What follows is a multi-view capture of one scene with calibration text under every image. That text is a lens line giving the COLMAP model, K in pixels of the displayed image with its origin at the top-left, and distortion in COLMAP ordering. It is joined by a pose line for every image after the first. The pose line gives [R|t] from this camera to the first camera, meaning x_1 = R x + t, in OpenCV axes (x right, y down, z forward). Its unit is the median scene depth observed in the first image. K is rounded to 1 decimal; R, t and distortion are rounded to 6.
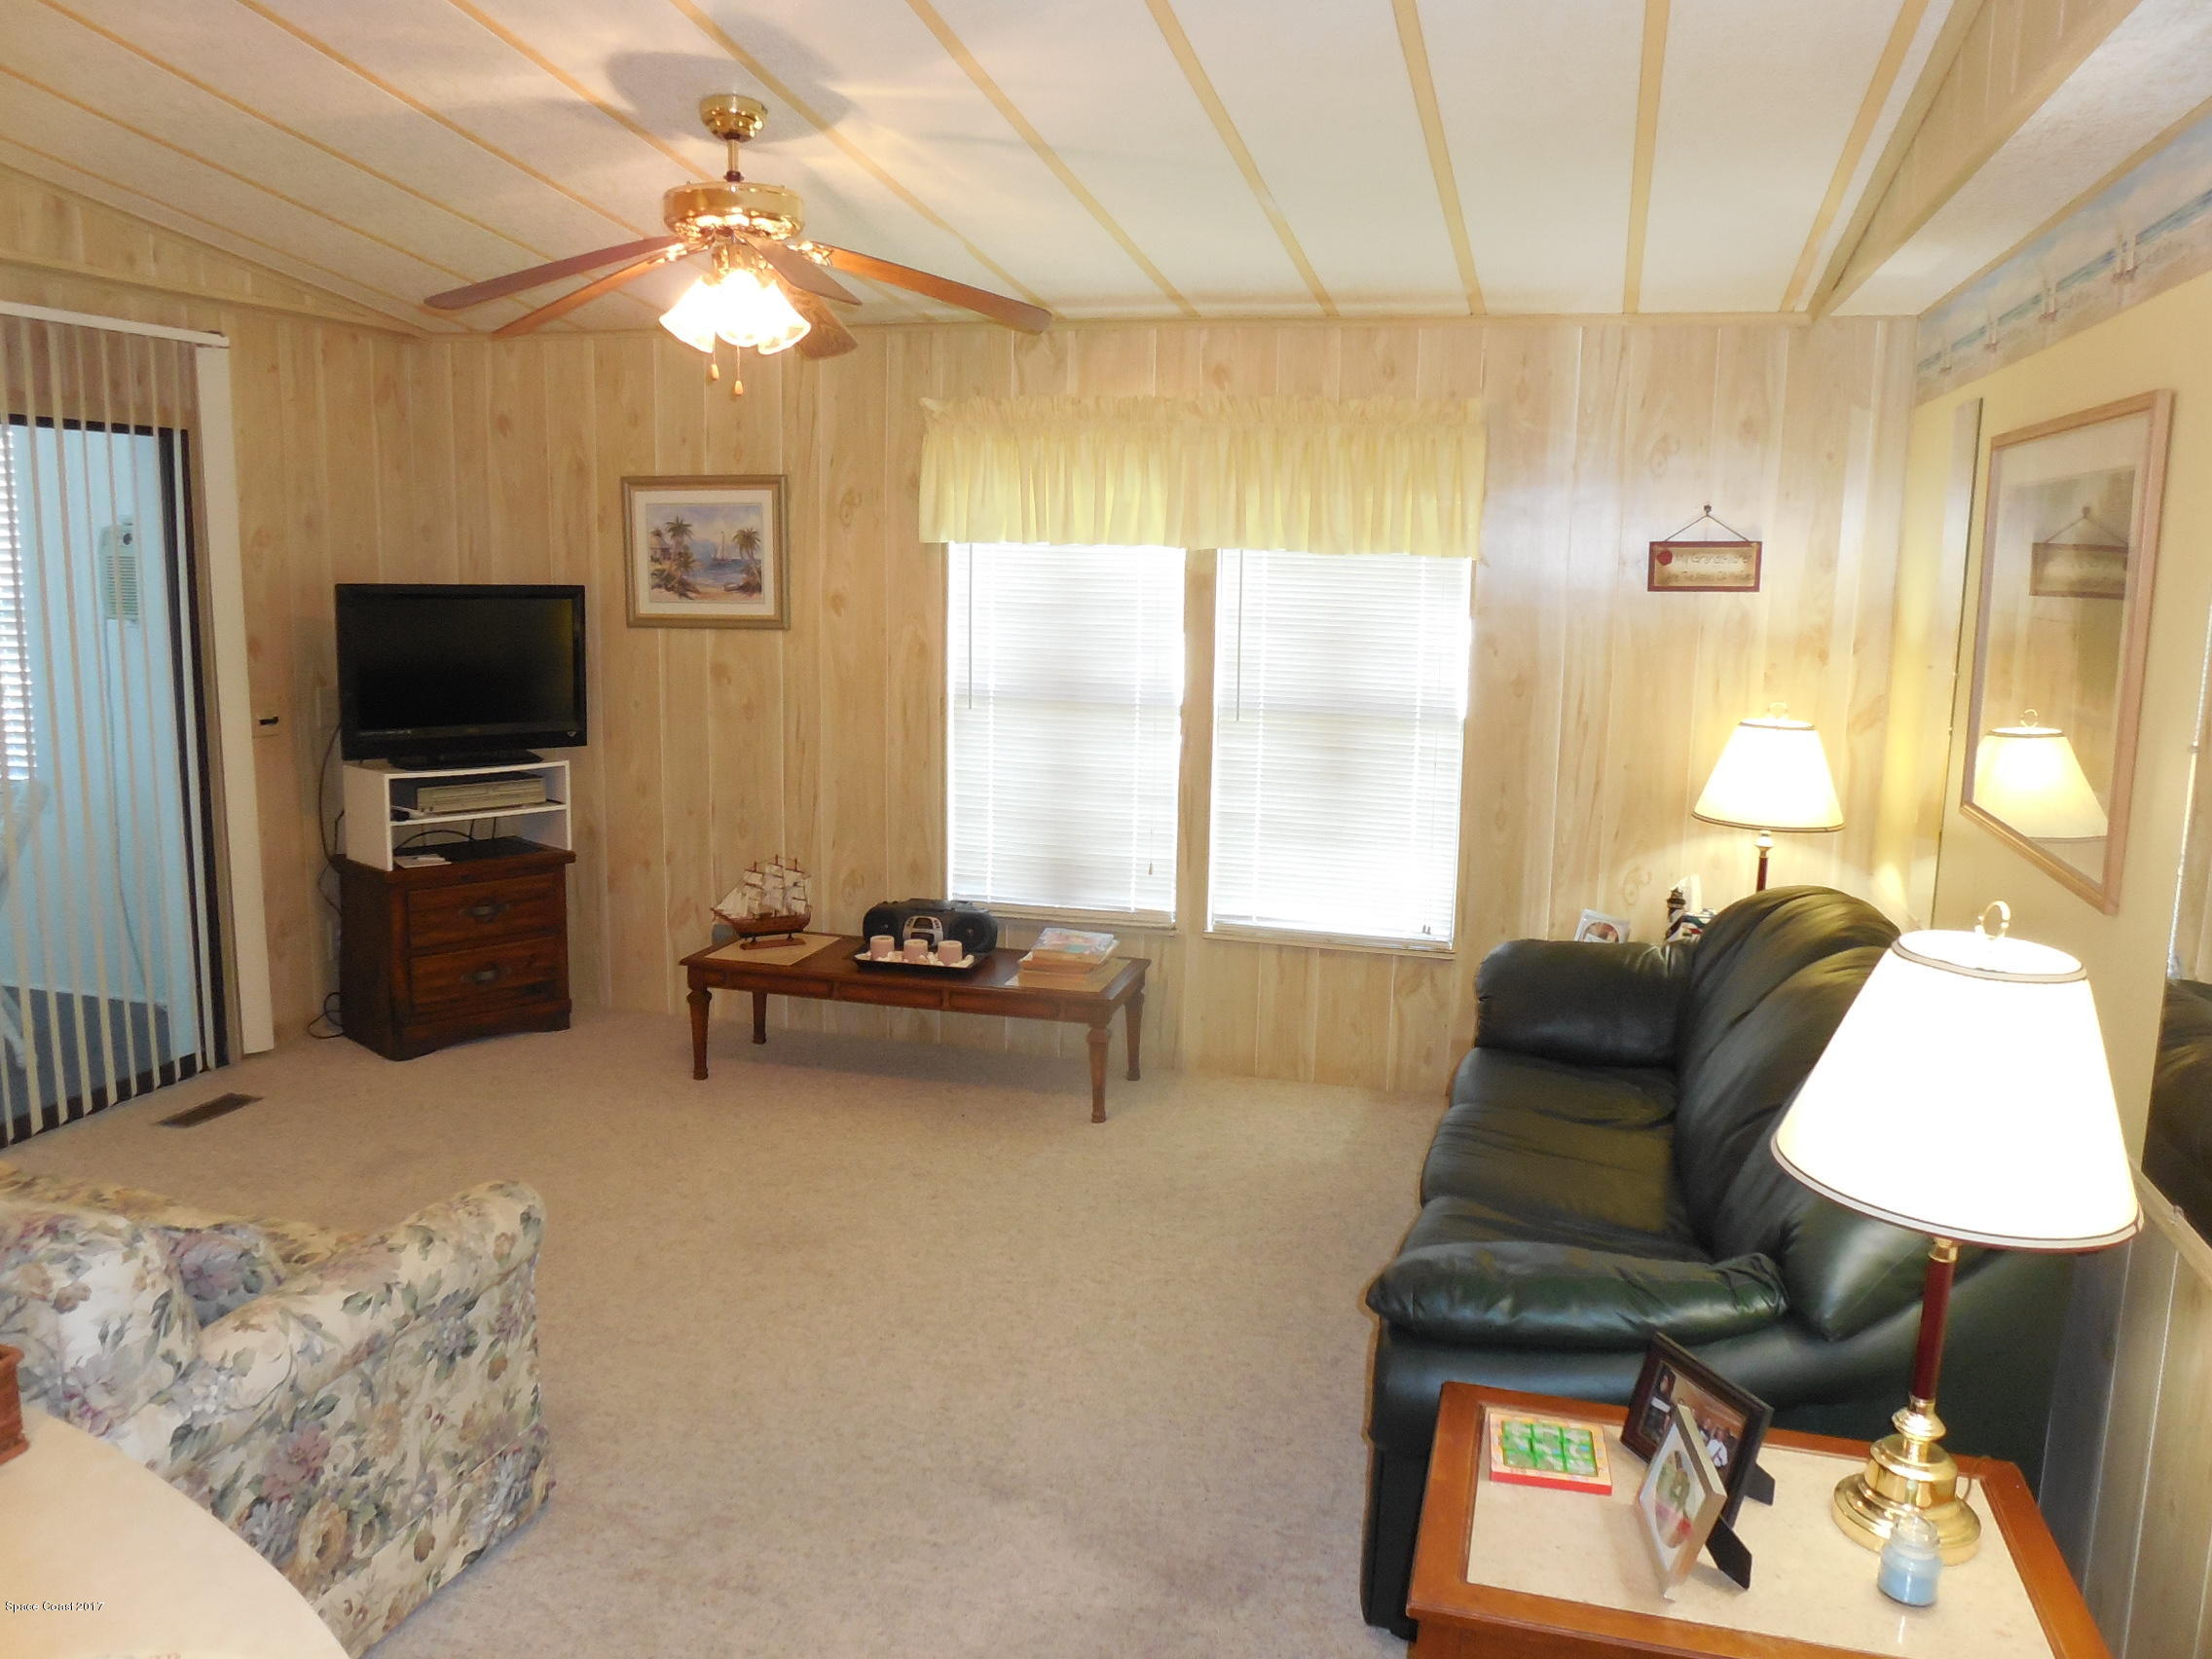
lens RADIAL K [[1697.0, 0, 1109.0], [0, 1697.0, 836.2], [0, 0, 1]] dist [-0.071937, 0.051094]
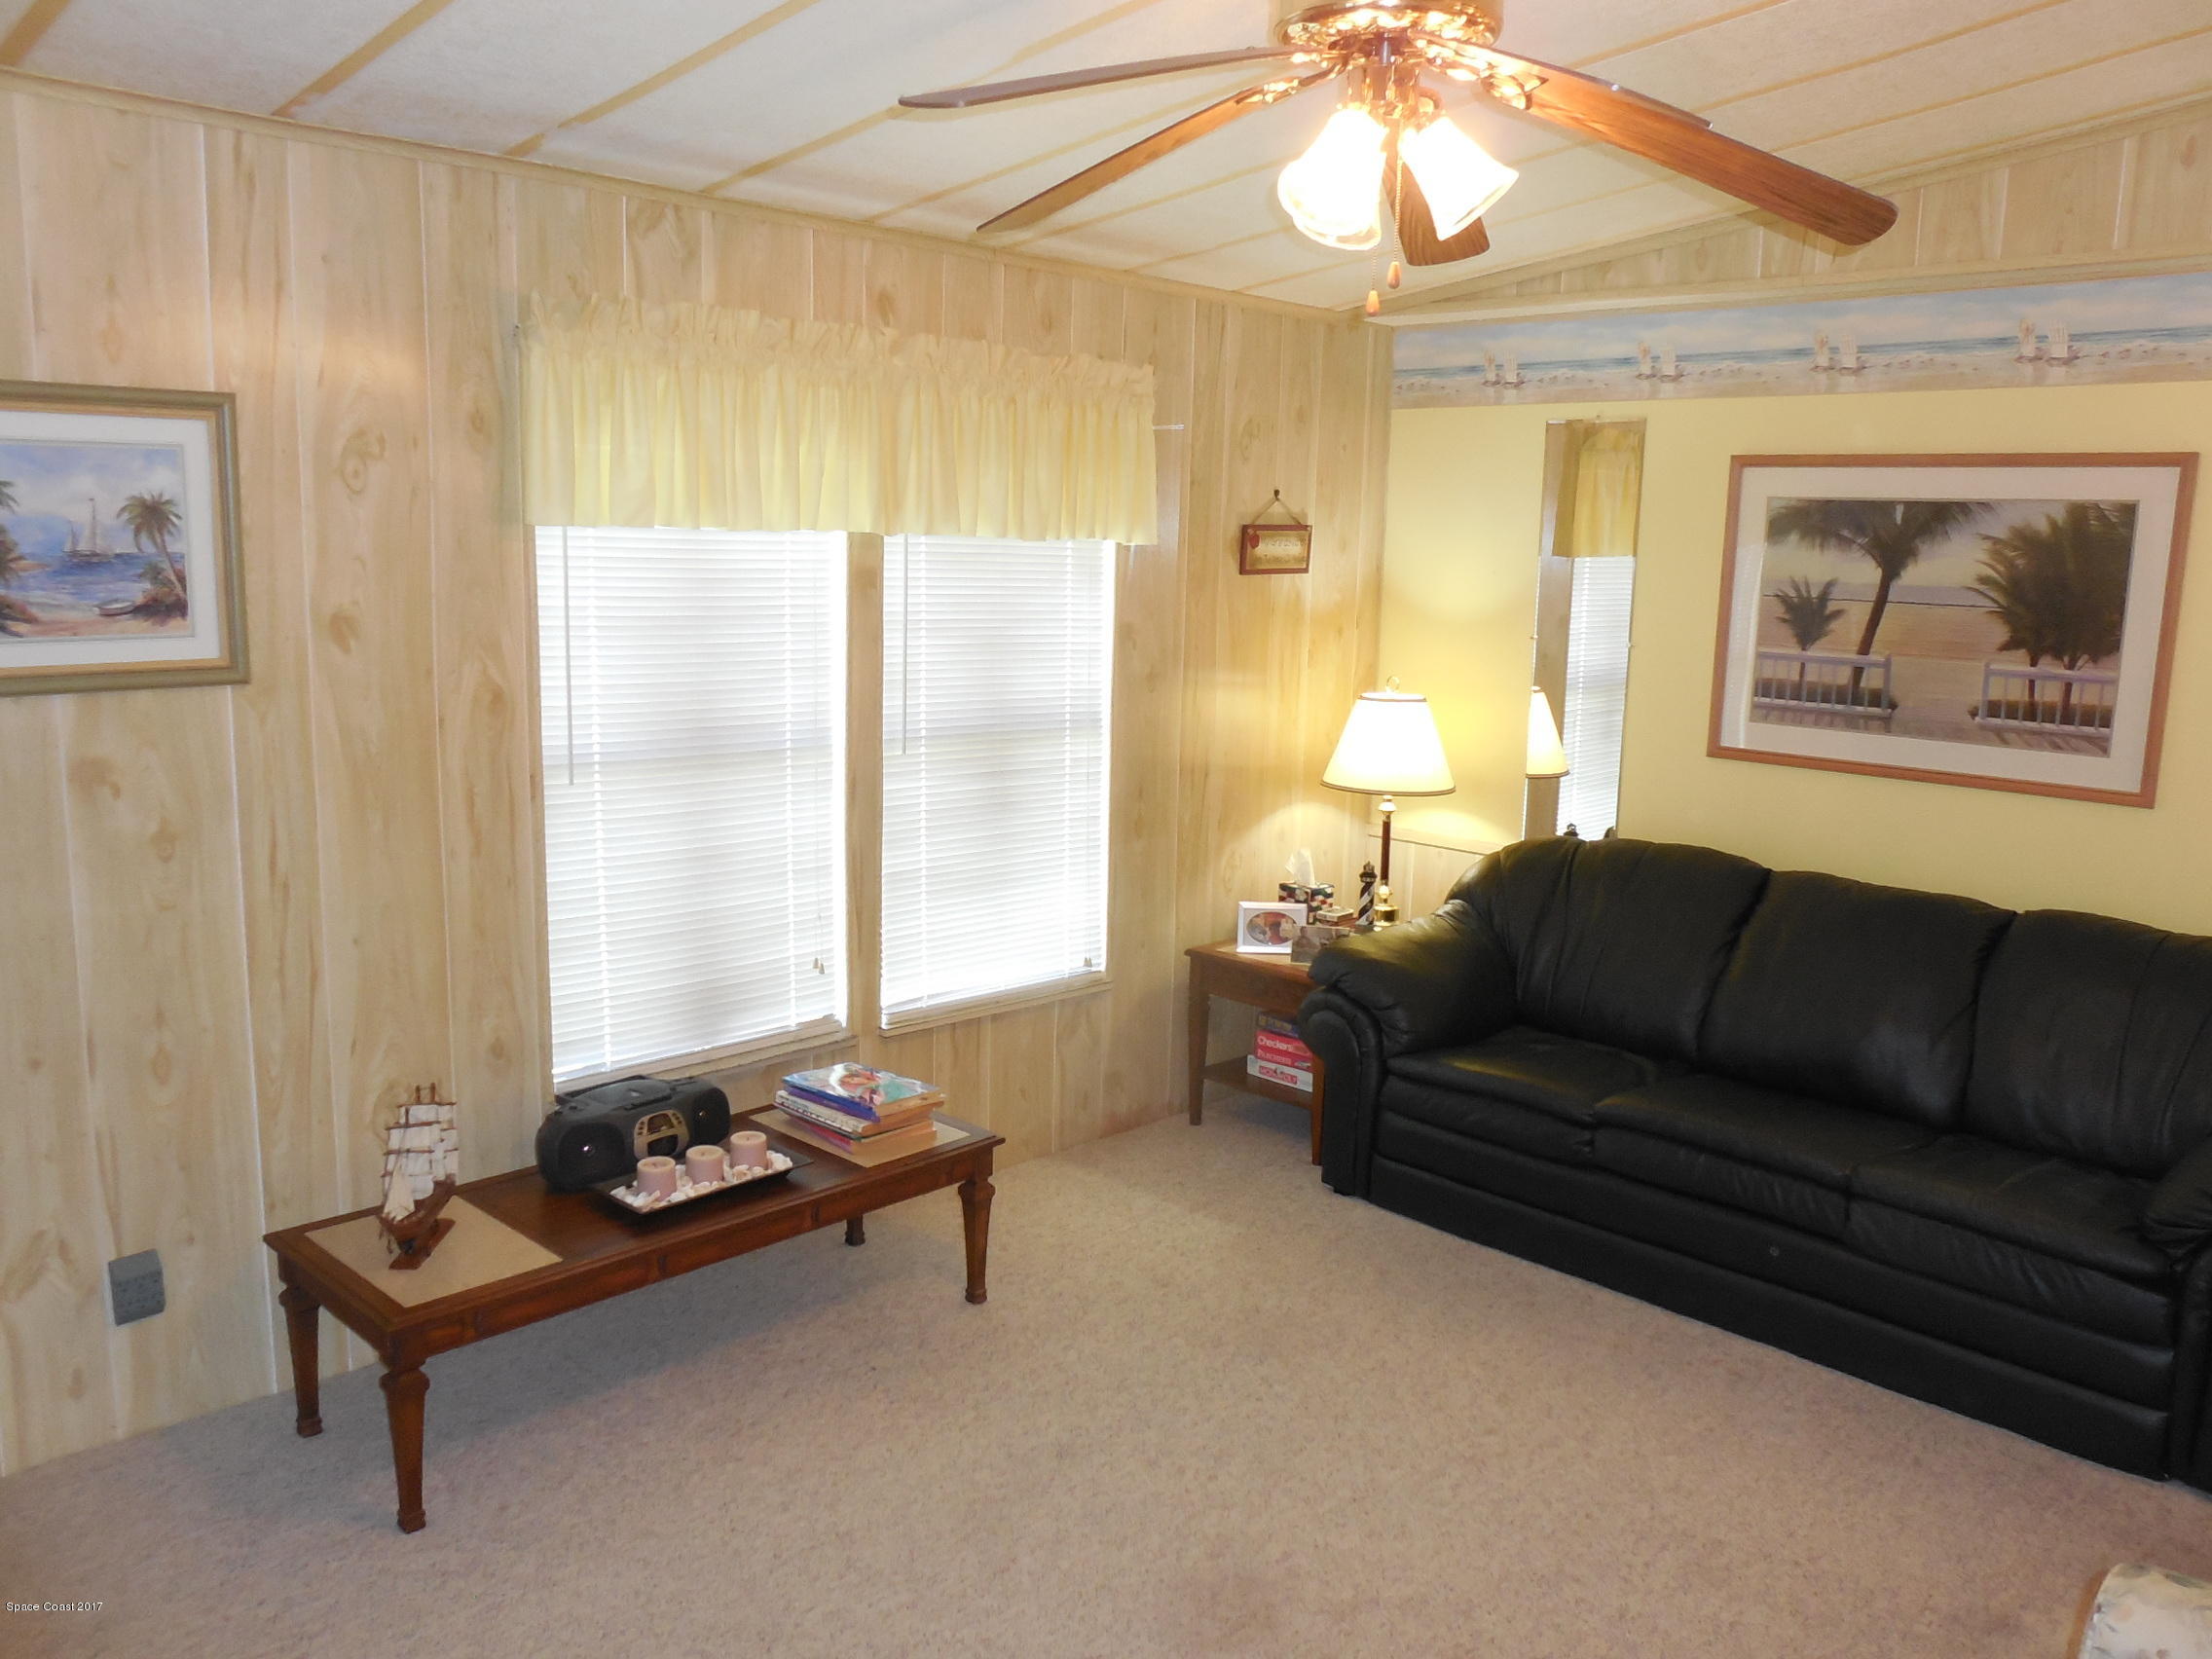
lens RADIAL K [[1697.0, 0, 1111.2], [0, 1697.0, 850.4], [0, 0, 1]] dist [-0.071937, 0.051094]
pose [[0.492351, -0.161663, 0.855252, -0.557238], [0.130541, 0.985201, 0.111077, -0.099457], [-0.860552, 0.056956, 0.506169, 0.530514]]
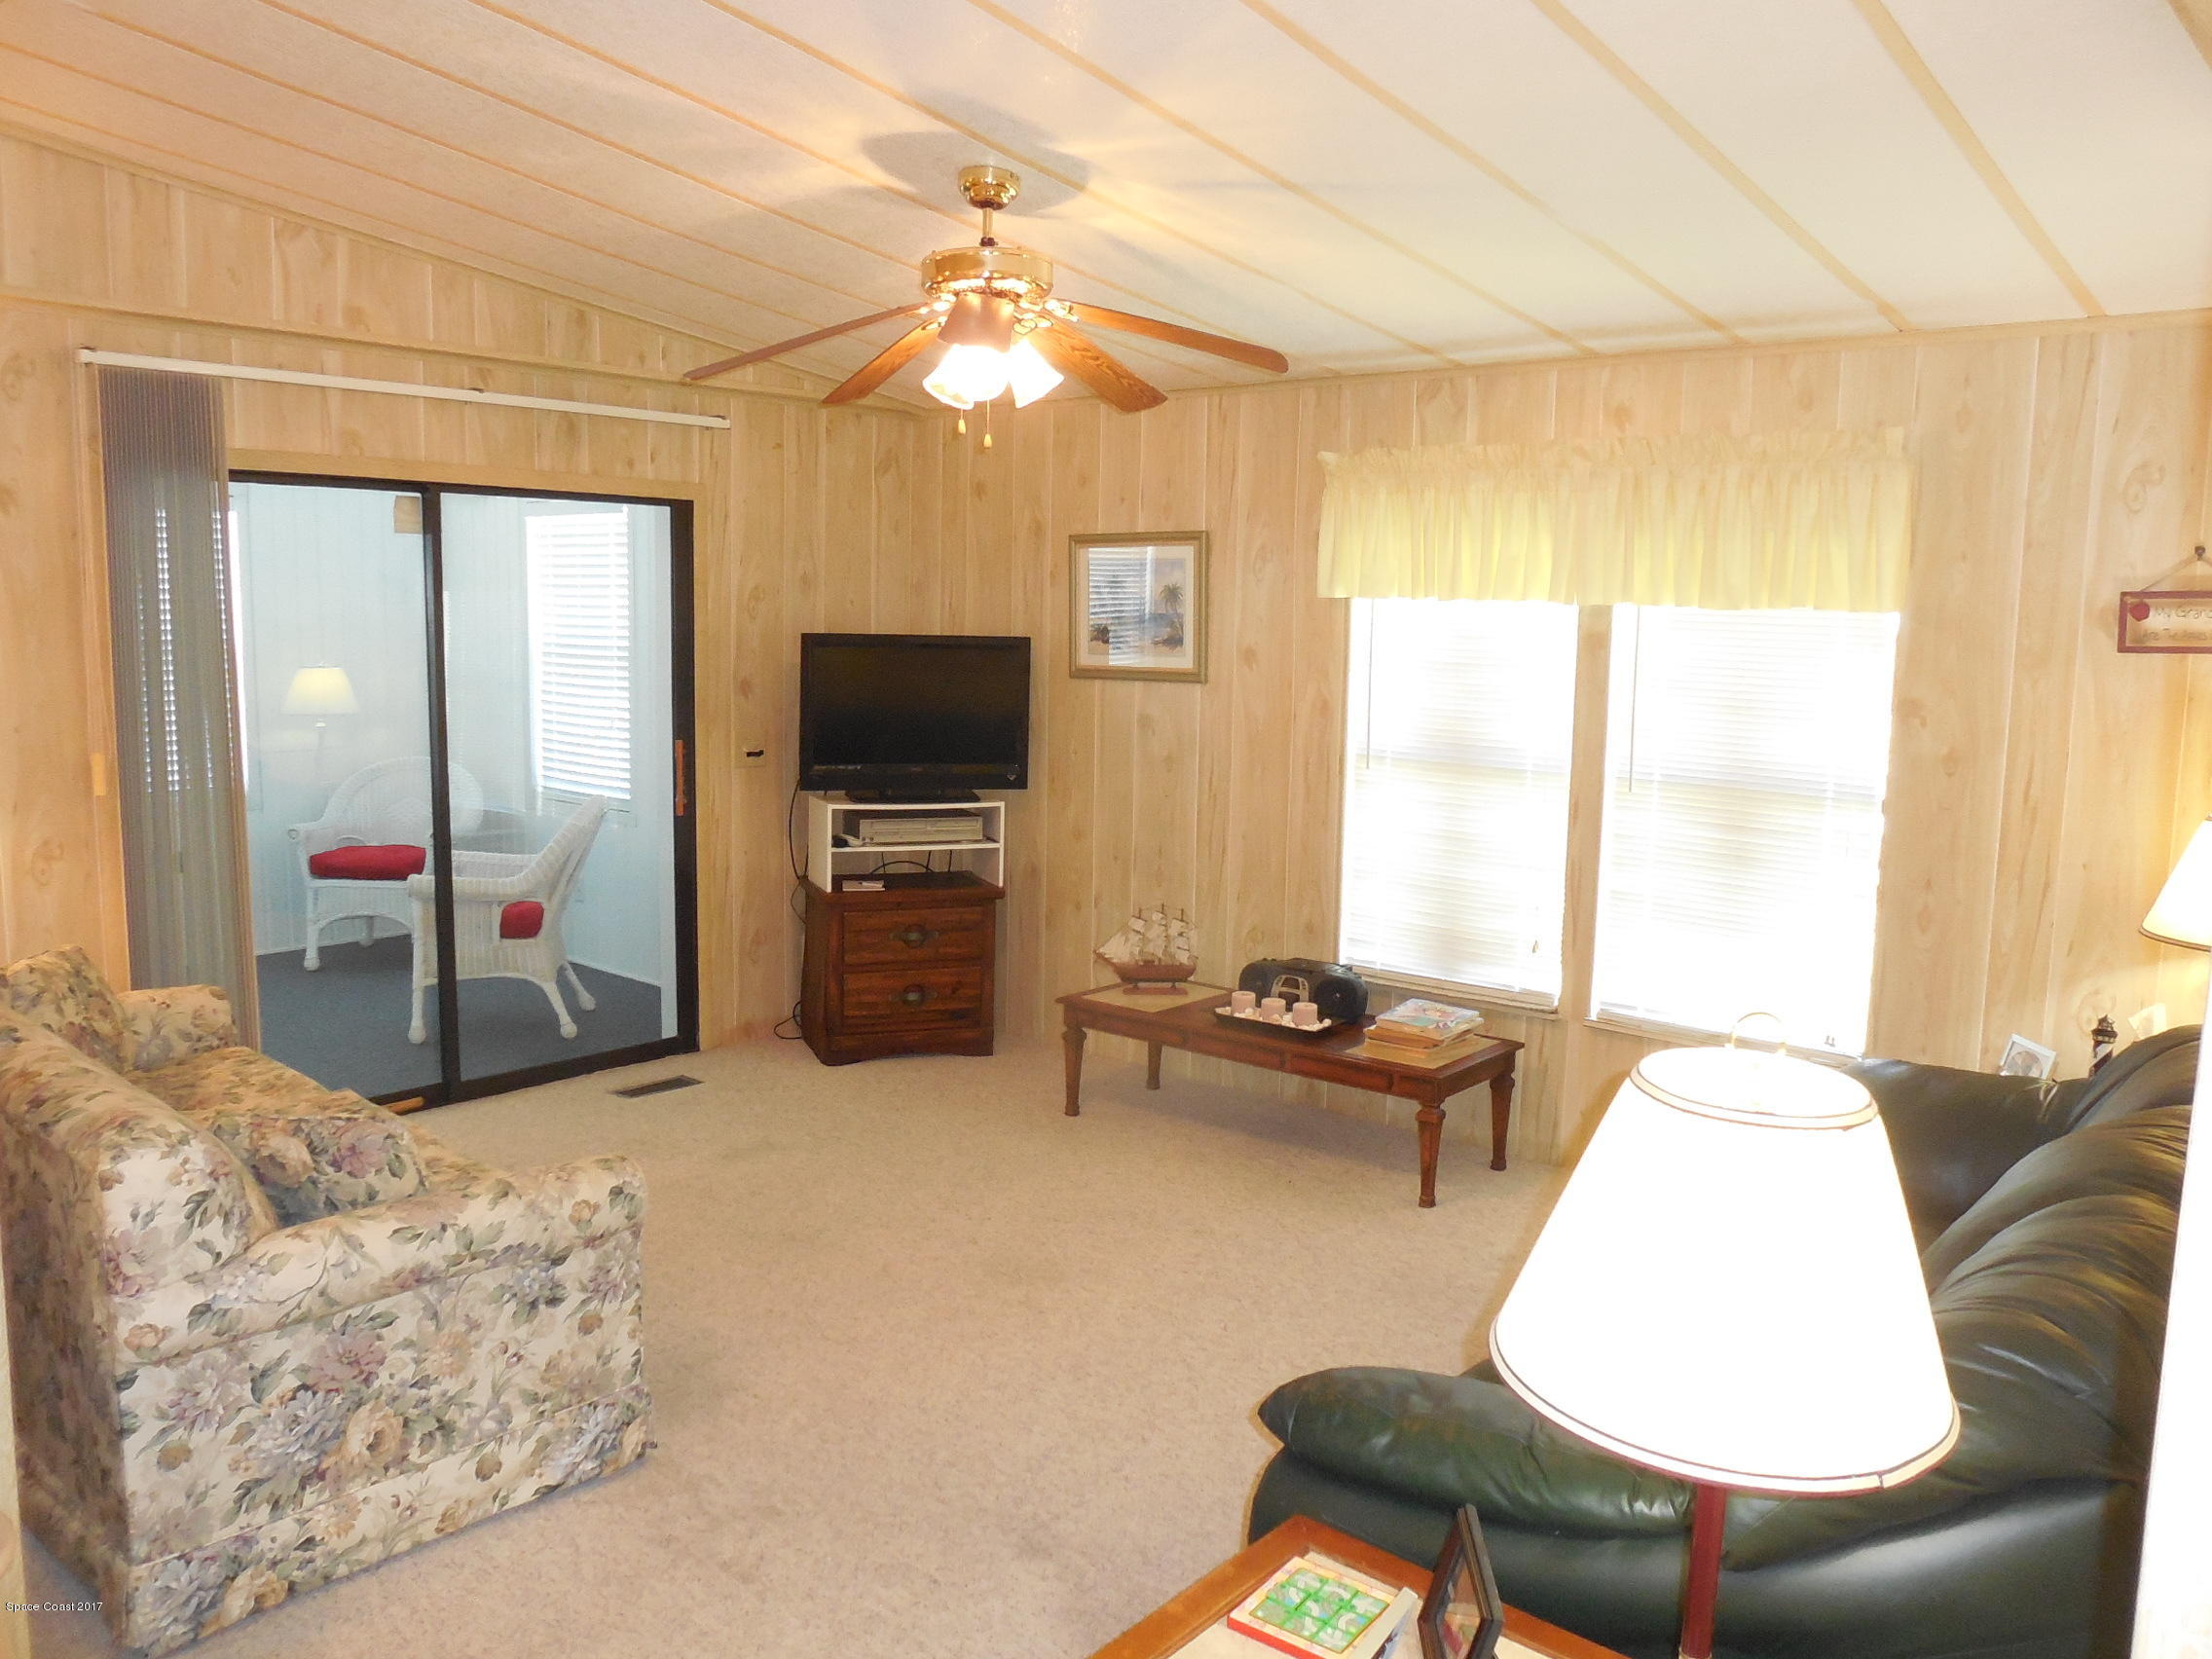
lens RADIAL K [[1697.0, 0, 1114.3], [0, 1697.0, 833.5], [0, 0, 1]] dist [-0.071937, 0.051094]
pose [[0.906186, 0.053946, -0.419425, 0.206925], [-0.072513, 0.996962, -0.028439, 0.000494], [0.416617, 0.056185, 0.907344, 0.063259]]
